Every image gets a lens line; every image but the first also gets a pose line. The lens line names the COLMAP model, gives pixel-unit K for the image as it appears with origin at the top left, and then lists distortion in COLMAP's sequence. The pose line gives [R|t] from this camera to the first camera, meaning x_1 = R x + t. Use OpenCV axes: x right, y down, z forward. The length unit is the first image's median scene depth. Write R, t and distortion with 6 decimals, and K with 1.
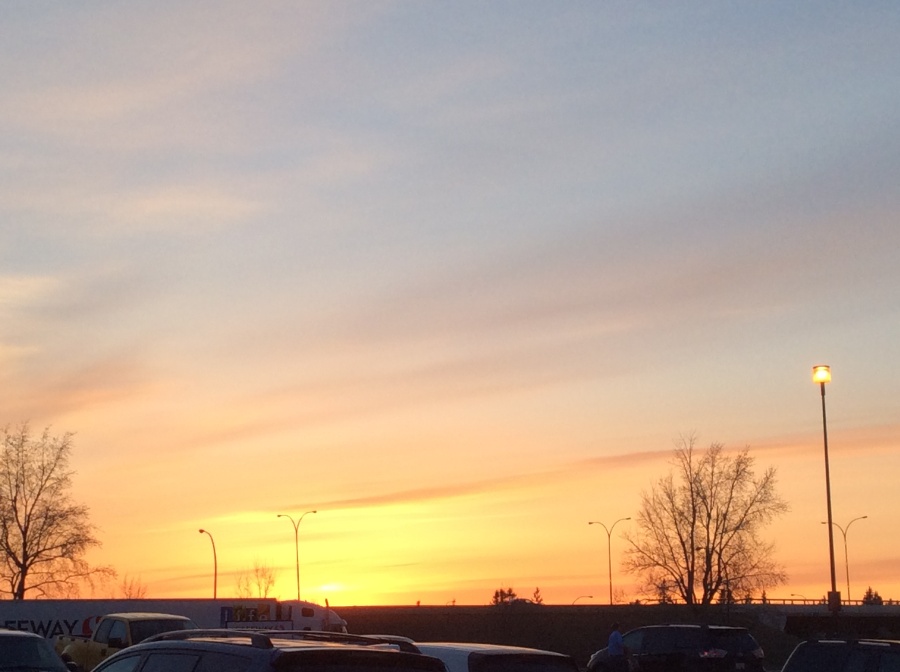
lens RADIAL K [[1799.2, 0, 452.5], [0, 1799.2, 331.3], [0, 0, 1]] dist [0.067130, 0.000000]
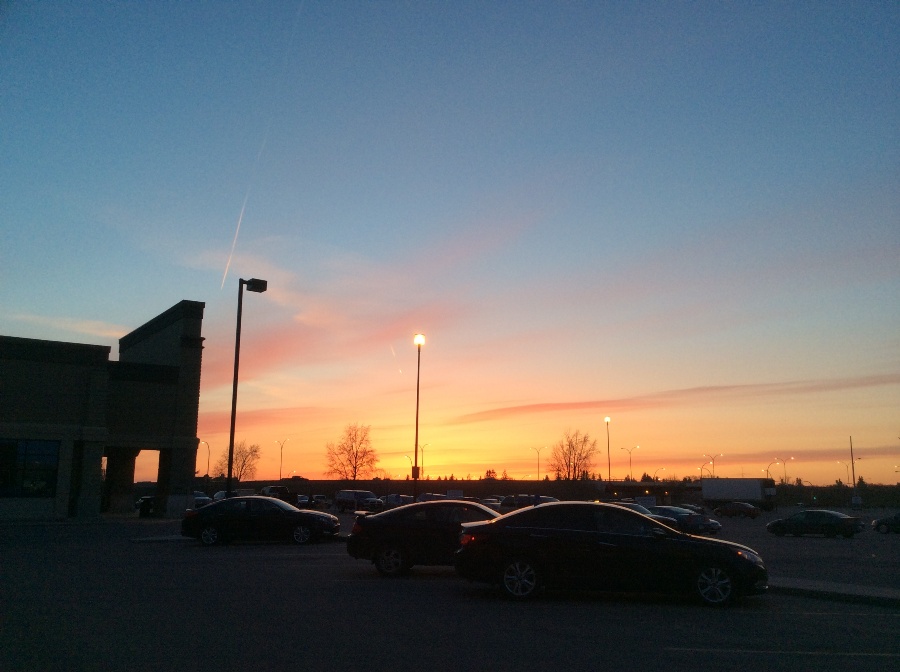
lens RADIAL K [[867.2, 0, 448.6], [0, 867.2, 321.0], [0, 0, 1]] dist [0.061062, 0.000000]
pose [[0.999854, 0.014073, -0.009719, -0.060130], [-0.014283, 0.999657, -0.021938, -0.087521], [0.009407, 0.022074, 0.999712, -0.474640]]
